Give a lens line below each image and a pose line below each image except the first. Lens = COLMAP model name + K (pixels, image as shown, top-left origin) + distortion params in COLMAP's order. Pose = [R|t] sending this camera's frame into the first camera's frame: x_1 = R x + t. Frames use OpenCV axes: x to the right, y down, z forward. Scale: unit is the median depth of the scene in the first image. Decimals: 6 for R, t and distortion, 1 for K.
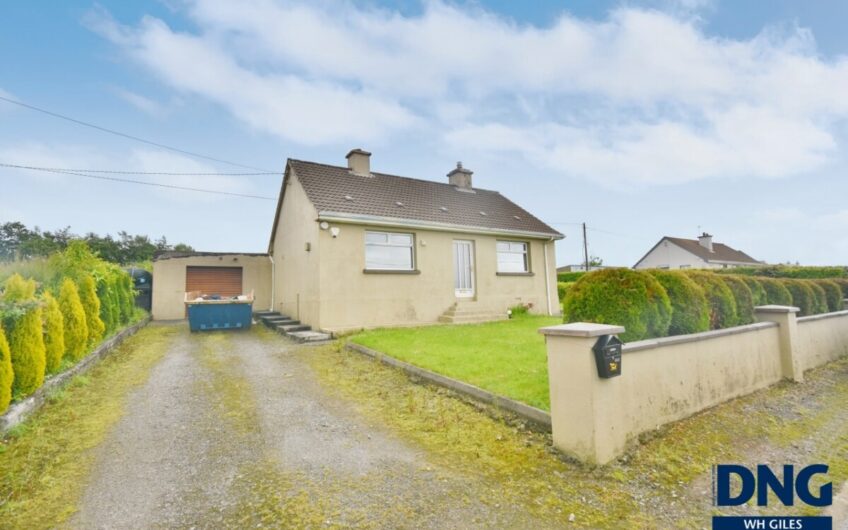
lens RADIAL K [[412.1, 0, 424.3], [0, 412.1, 265.3], [0, 0, 1]] dist [-0.021027, -0.000098]
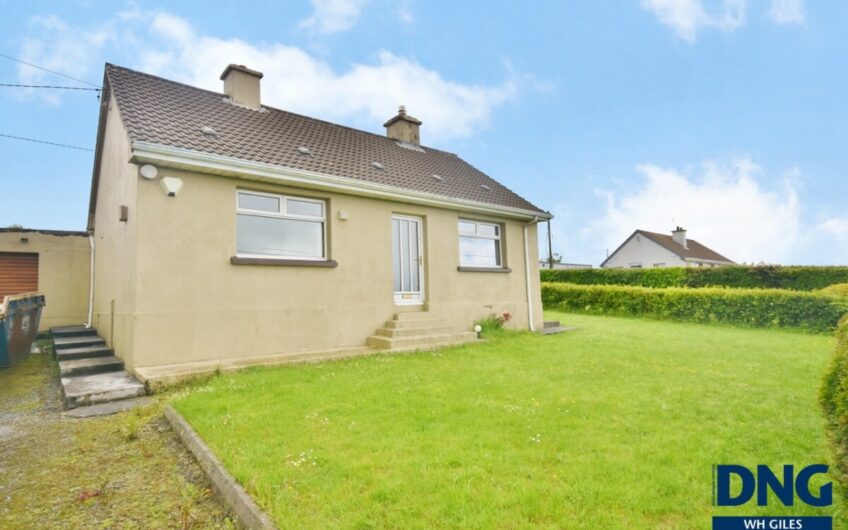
lens RADIAL K [[466.1, 0, 421.3], [0, 466.1, 265.7], [0, 0, 1]] dist [0.005238, 0.000377]
pose [[0.990453, 0.012570, 0.137279, 0.015592], [-0.013770, 0.999875, 0.007793, 0.010051], [-0.137164, -0.009609, 0.990502, 0.263652]]
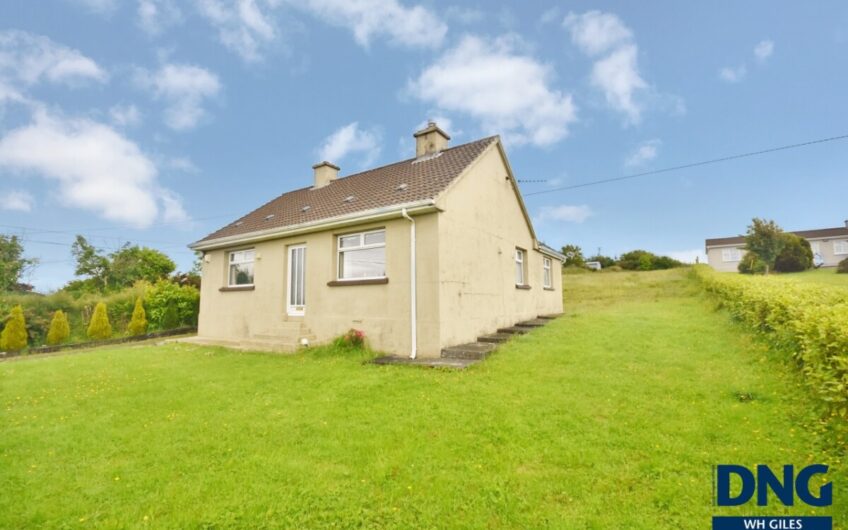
lens RADIAL K [[375.9, 0, 423.5], [0, 375.9, 266.0], [0, 0, 1]] dist [0.003151, -0.000497]
pose [[0.393044, -0.064517, -0.917254, 0.779194], [0.083241, 0.995936, -0.034383, 0.023911], [0.915744, -0.062839, 0.396817, 0.849719]]
